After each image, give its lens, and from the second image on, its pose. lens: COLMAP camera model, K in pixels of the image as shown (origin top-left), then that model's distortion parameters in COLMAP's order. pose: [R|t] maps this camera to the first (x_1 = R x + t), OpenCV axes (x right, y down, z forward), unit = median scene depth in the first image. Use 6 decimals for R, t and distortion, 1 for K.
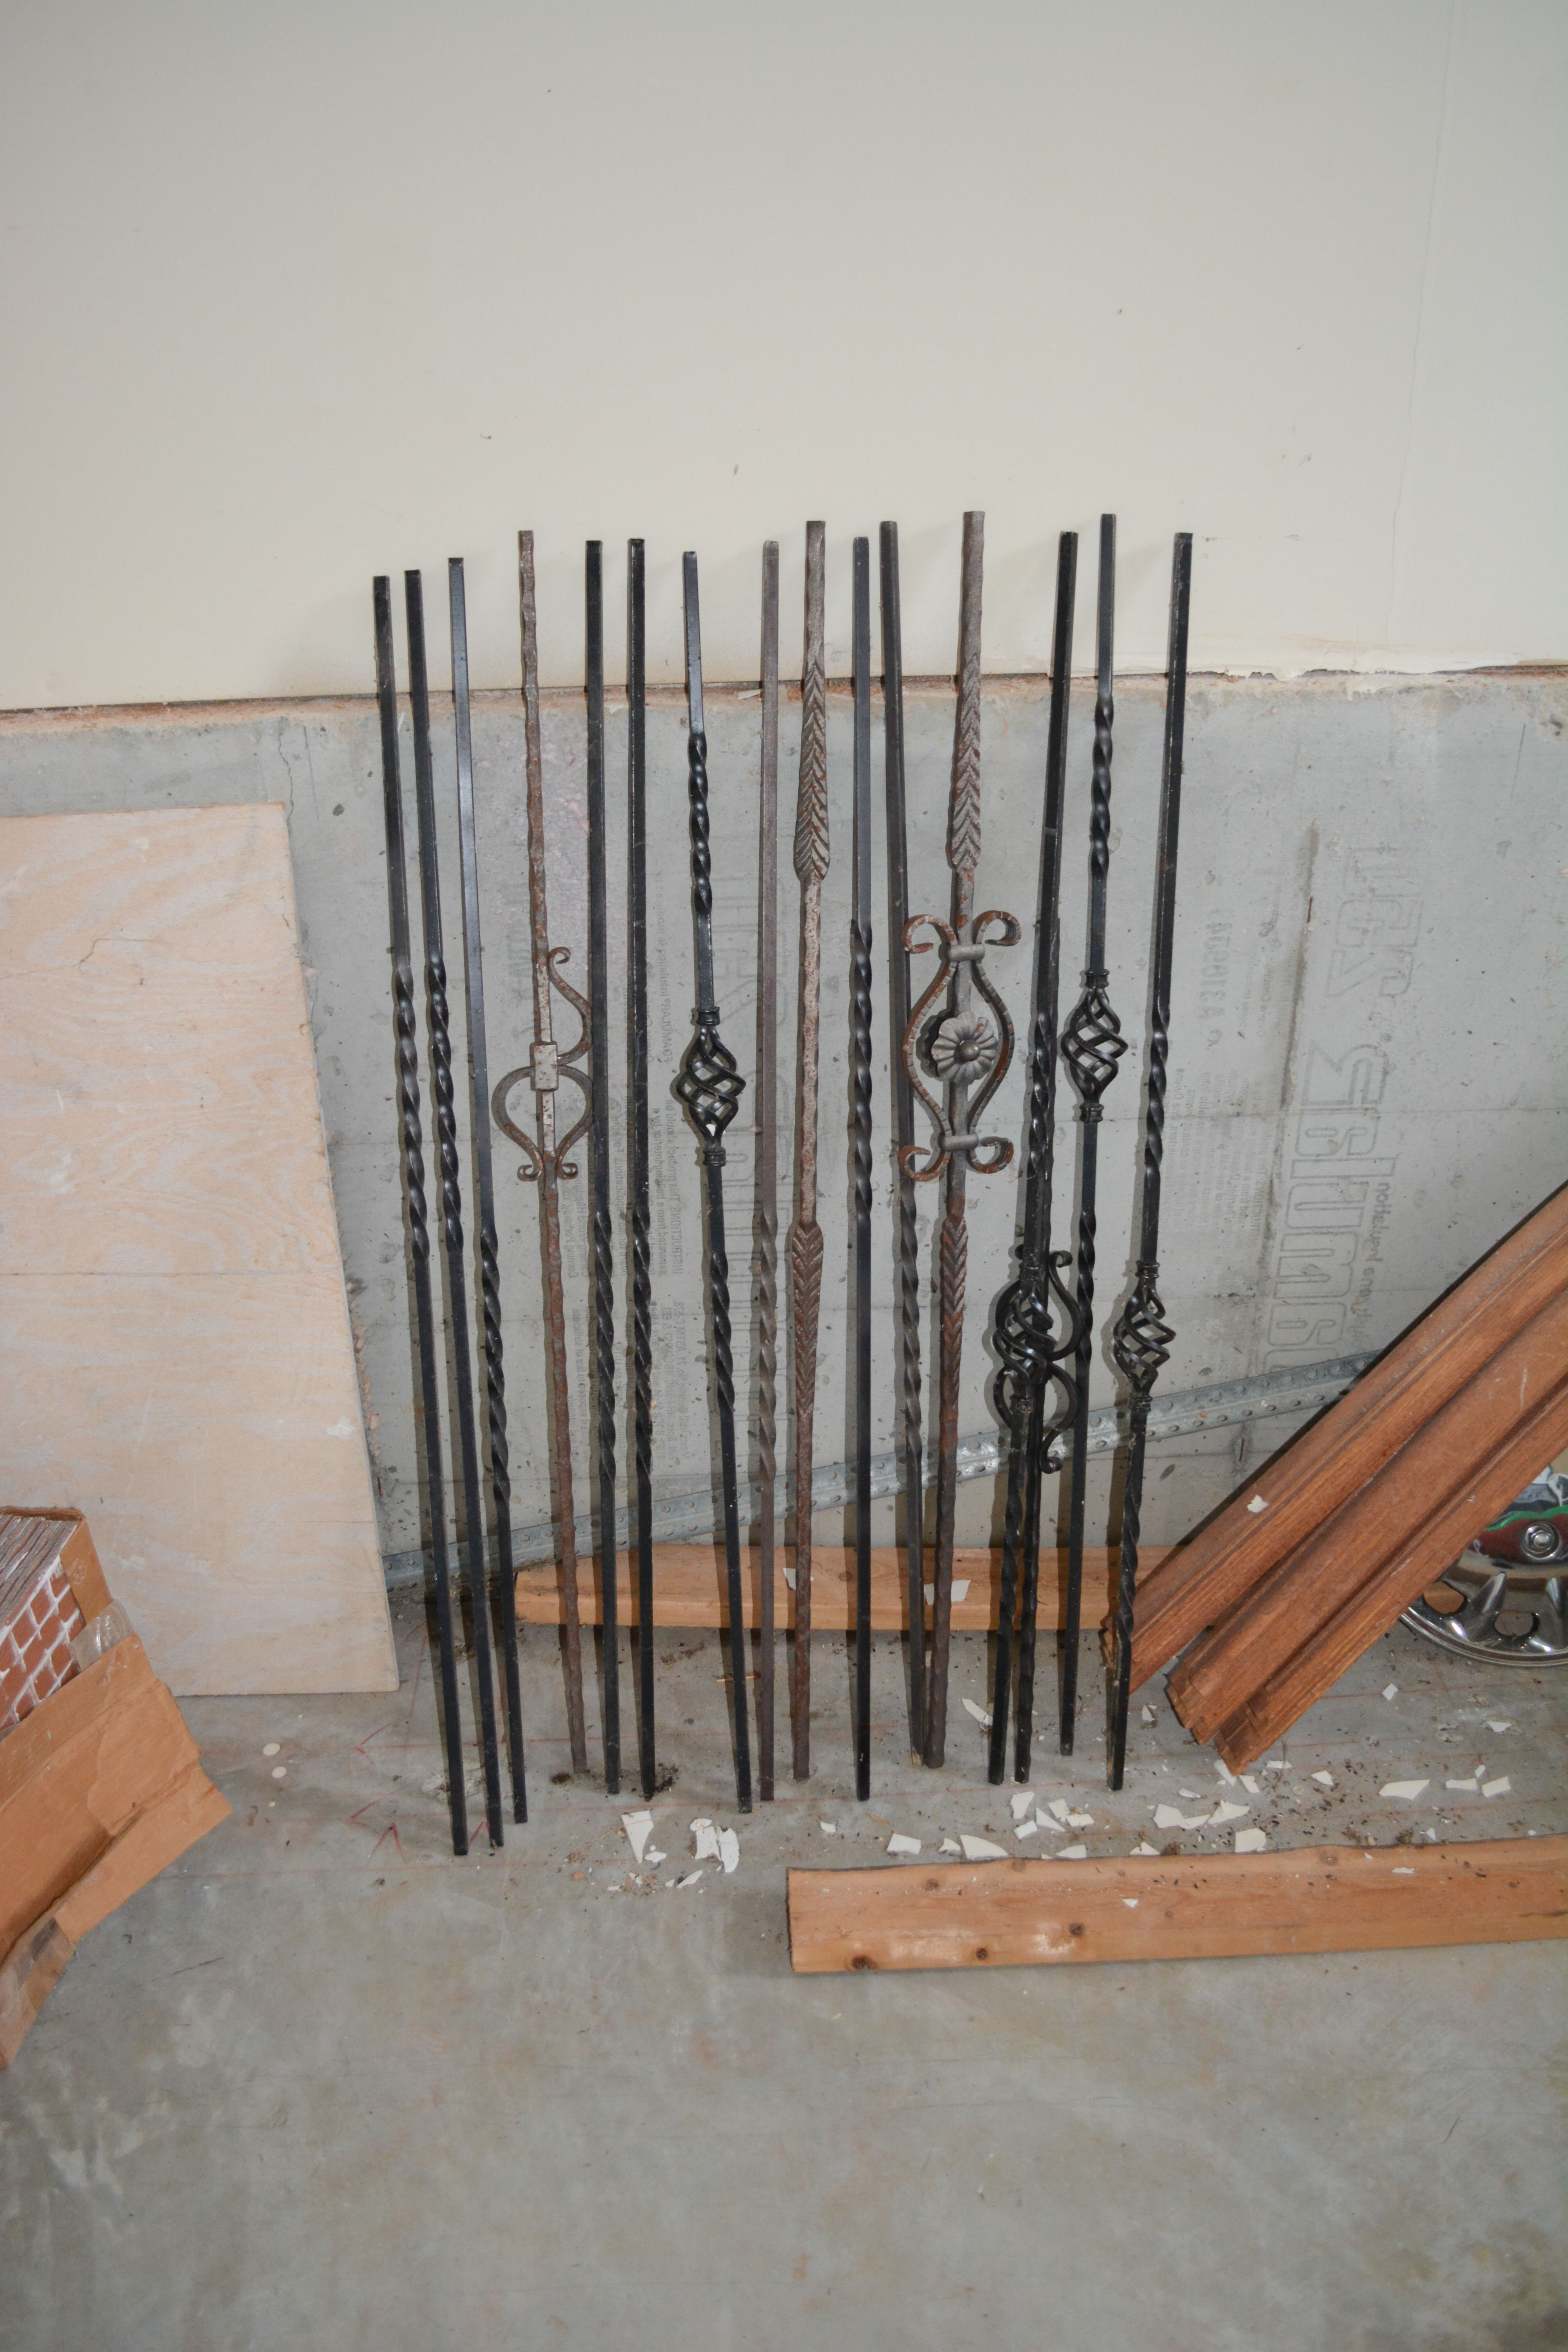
lens RADIAL K [[1927.7, 0, 790.3], [0, 1927.7, 1181.6], [0, 0, 1]] dist [-0.079046, 0.001524]
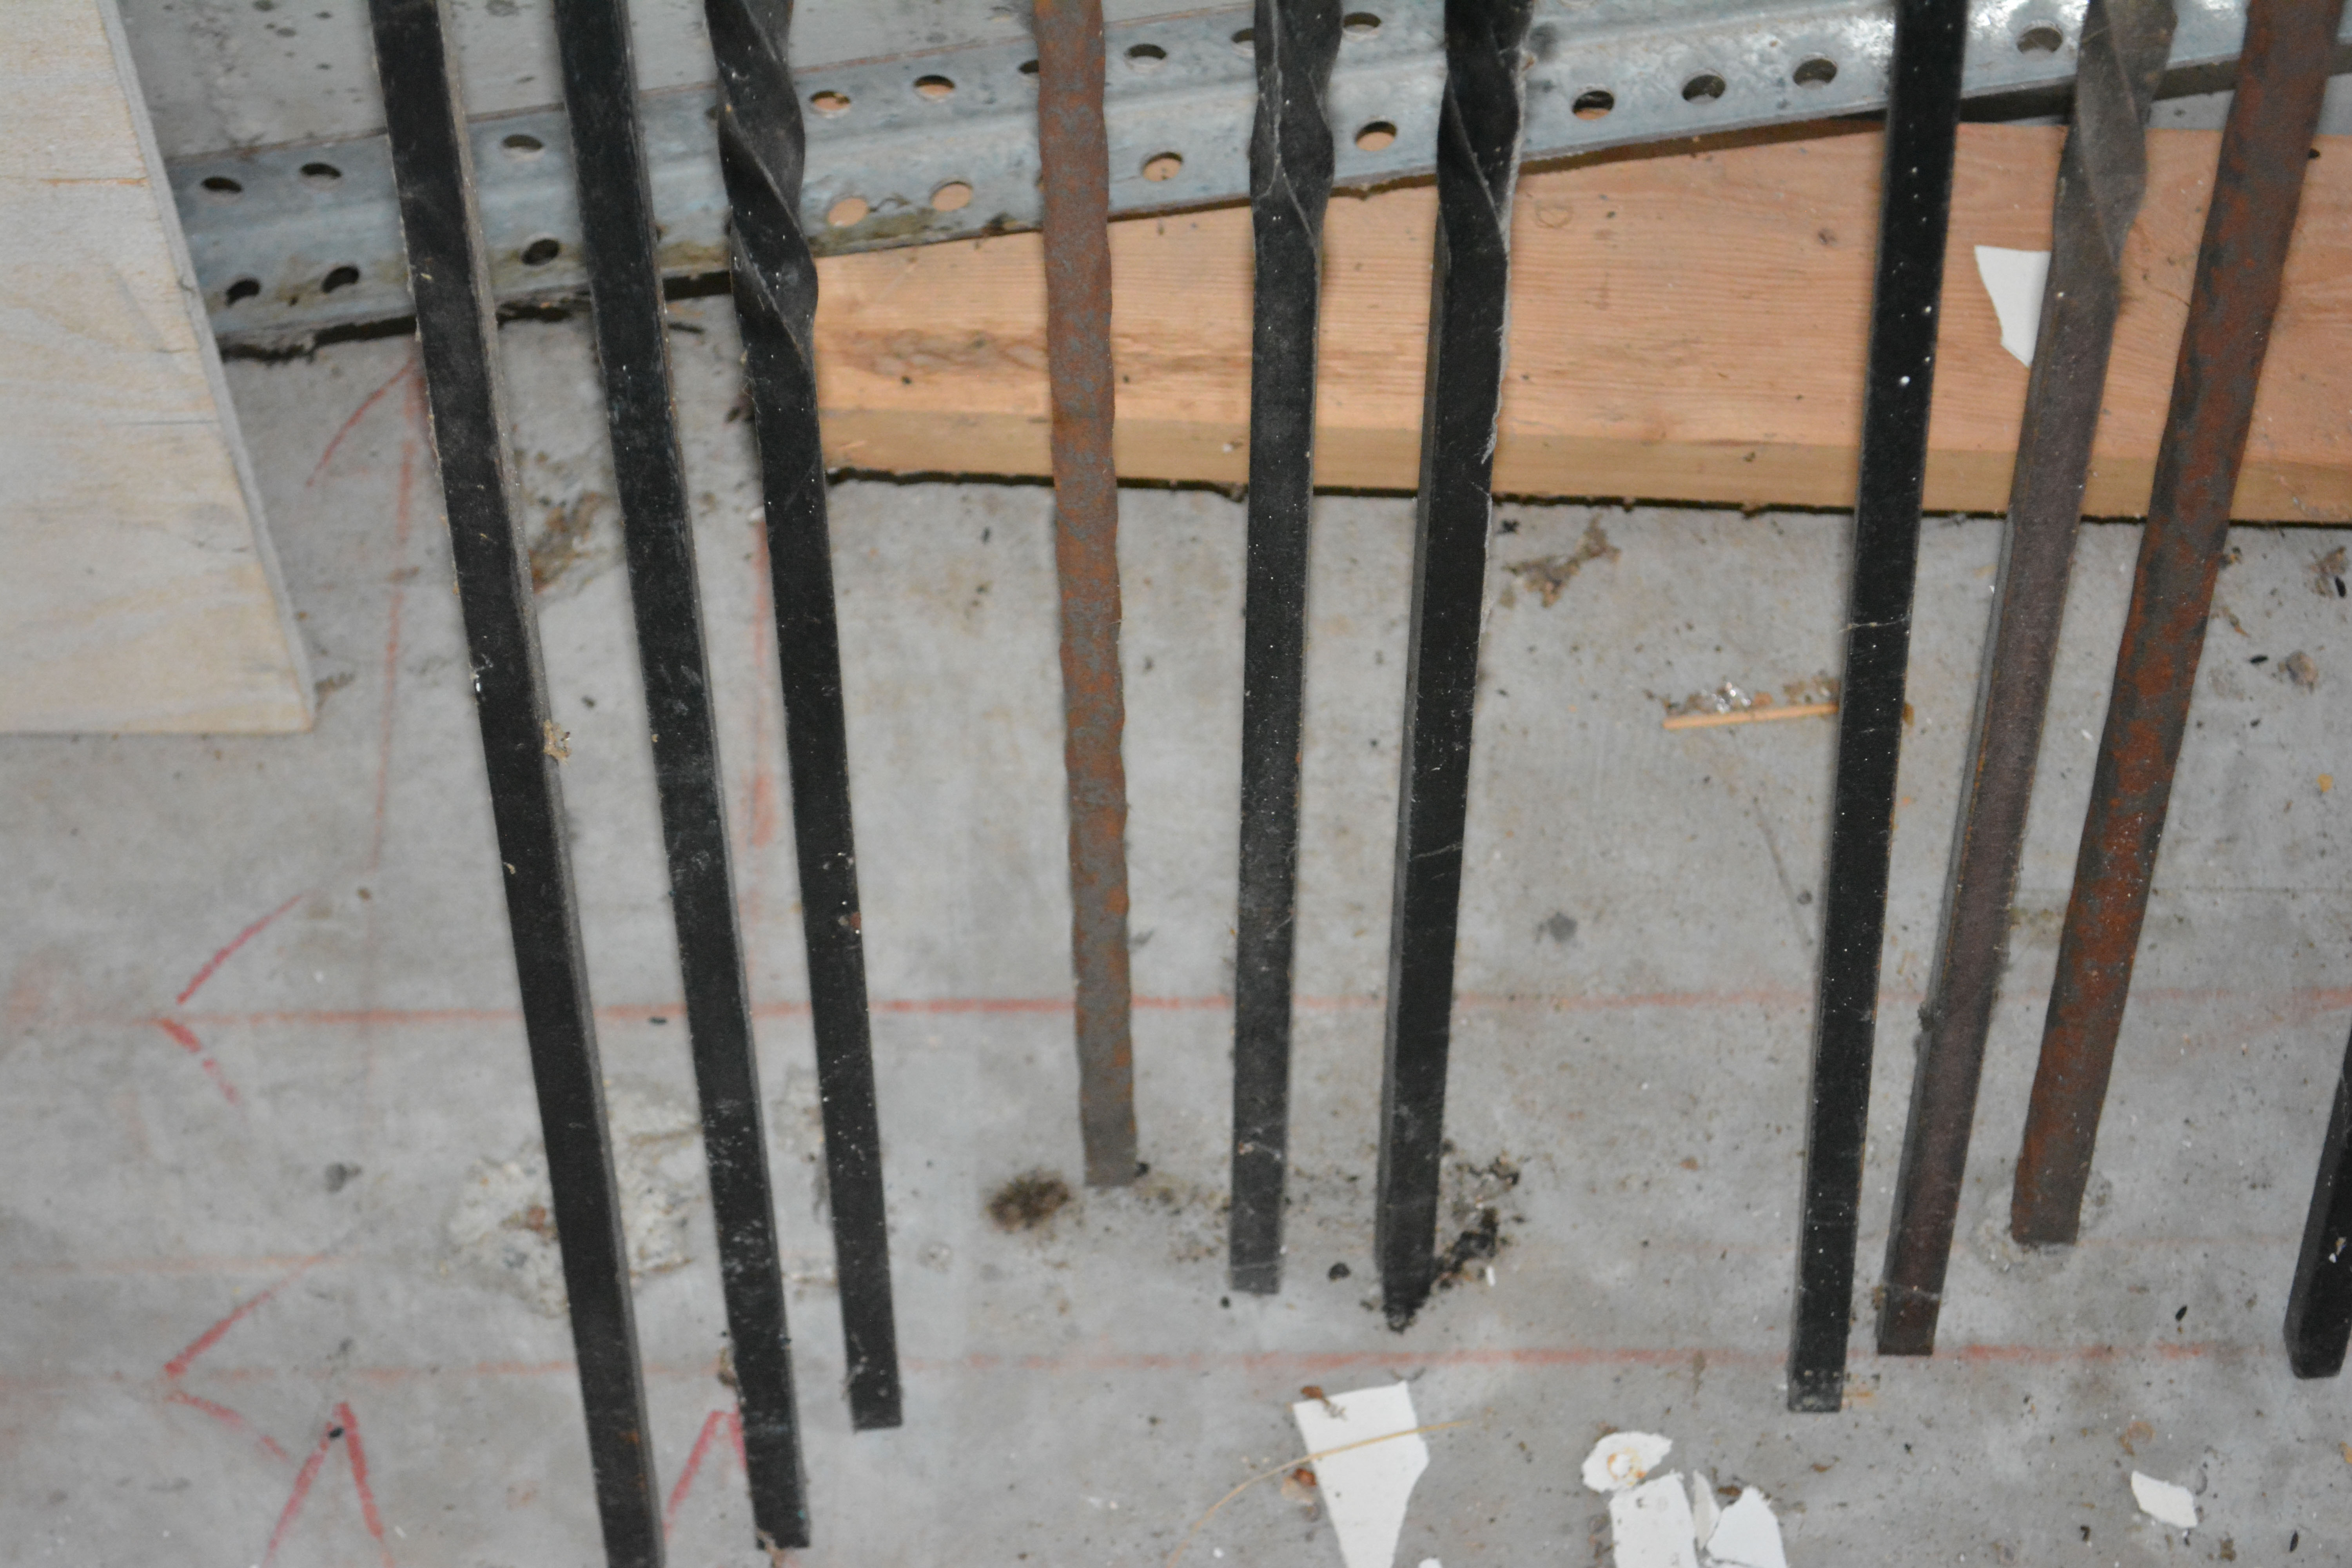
lens RADIAL K [[5311.6, 0, 1165.3], [0, 5311.6, 845.4], [0, 0, 1]] dist [0.048563, 0.000000]
pose [[0.999279, 0.032043, -0.020342, -0.093016], [-0.014403, 0.816002, 0.577870, -0.110341], [0.035116, -0.577161, 0.815875, 0.493673]]
